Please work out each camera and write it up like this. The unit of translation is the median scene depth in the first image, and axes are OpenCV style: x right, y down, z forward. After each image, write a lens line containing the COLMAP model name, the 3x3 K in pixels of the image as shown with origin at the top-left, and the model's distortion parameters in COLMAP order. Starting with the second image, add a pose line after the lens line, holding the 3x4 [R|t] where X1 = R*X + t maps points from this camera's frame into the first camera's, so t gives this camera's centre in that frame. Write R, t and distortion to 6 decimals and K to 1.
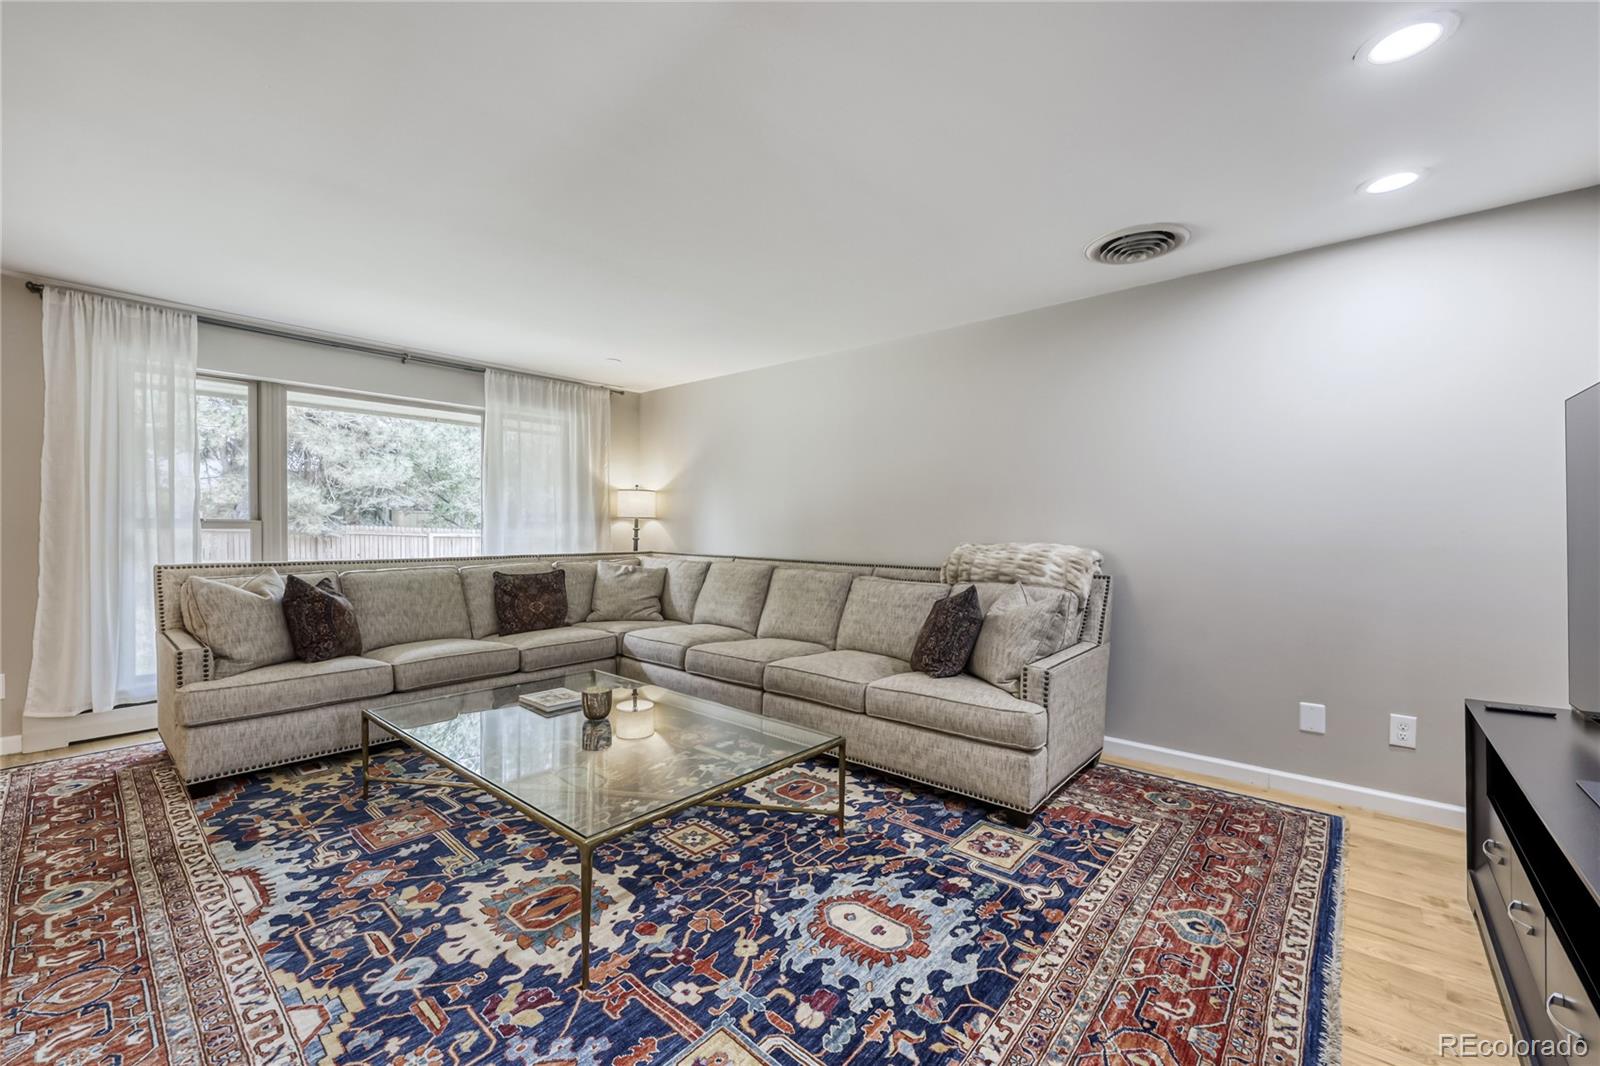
lens RADIAL K [[648.3, 0, 802.5], [0, 648.3, 538.3], [0, 0, 1]] dist [-0.001905, 0.000222]
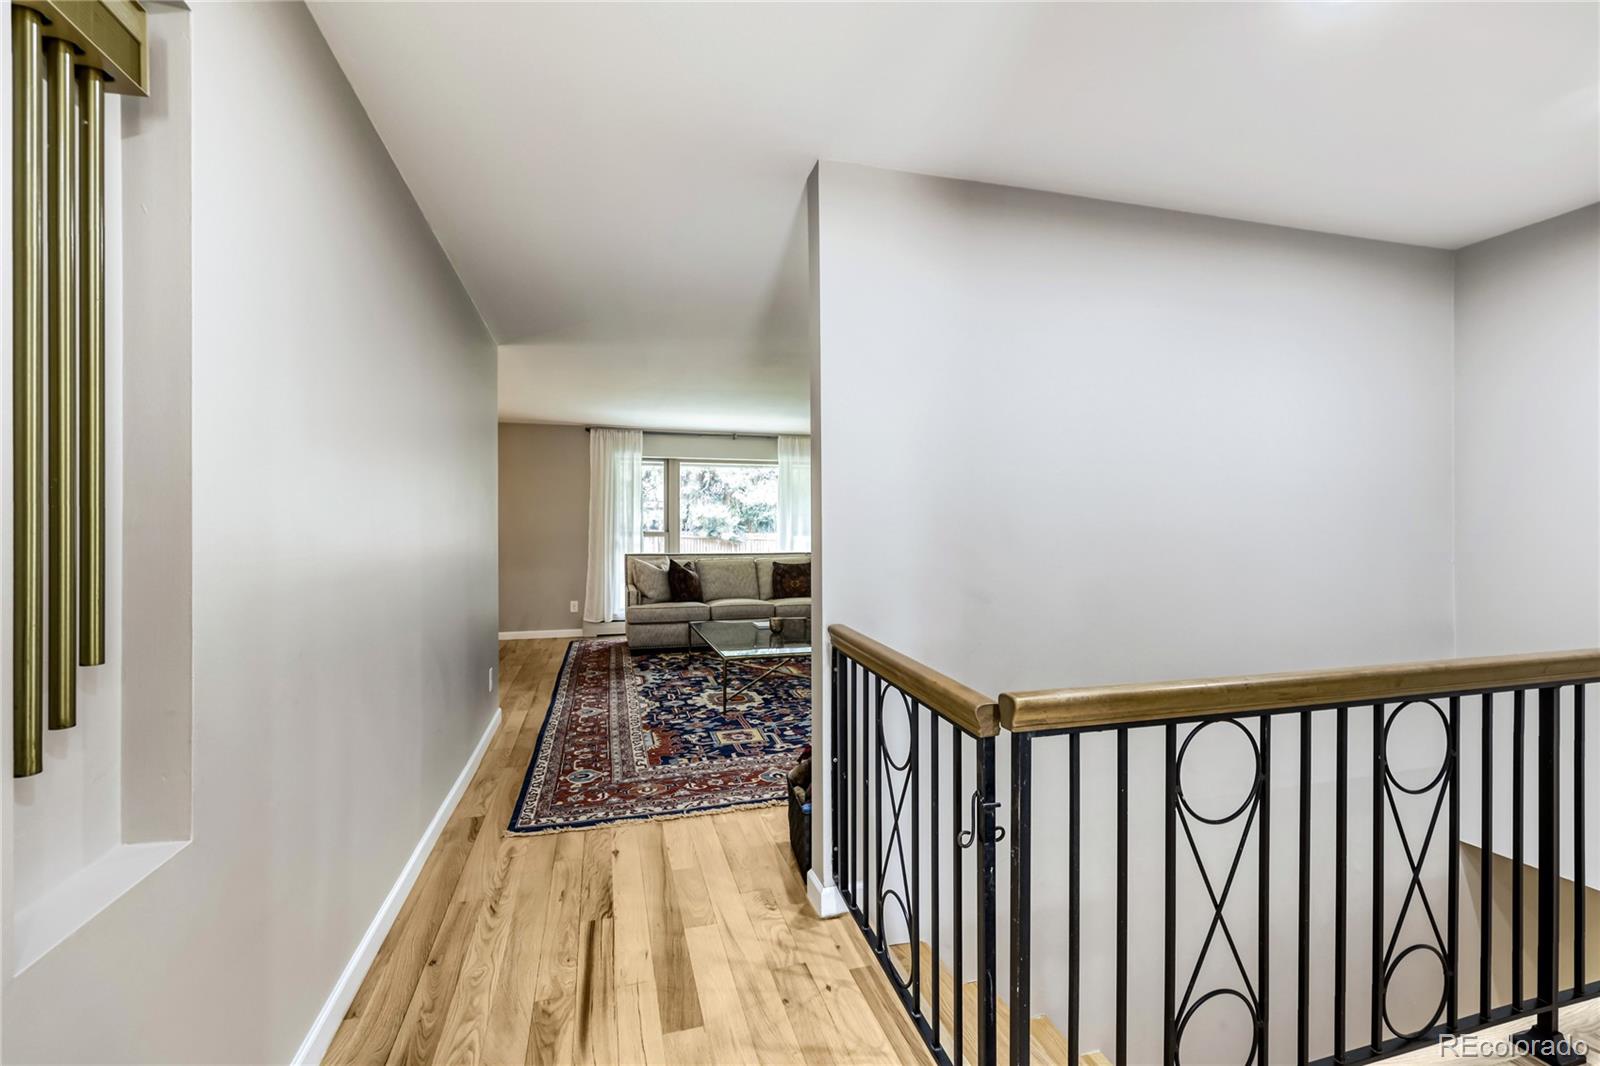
lens RADIAL K [[648.3, 0, 795.0], [0, 648.3, 535.5], [0, 0, 1]] dist [-0.001905, 0.000222]
pose [[0.842083, -0.002275, -0.539344, 0.644433], [-0.004746, 0.999921, -0.011628, 0.003966], [0.539328, 0.012352, 0.842005, -0.513798]]
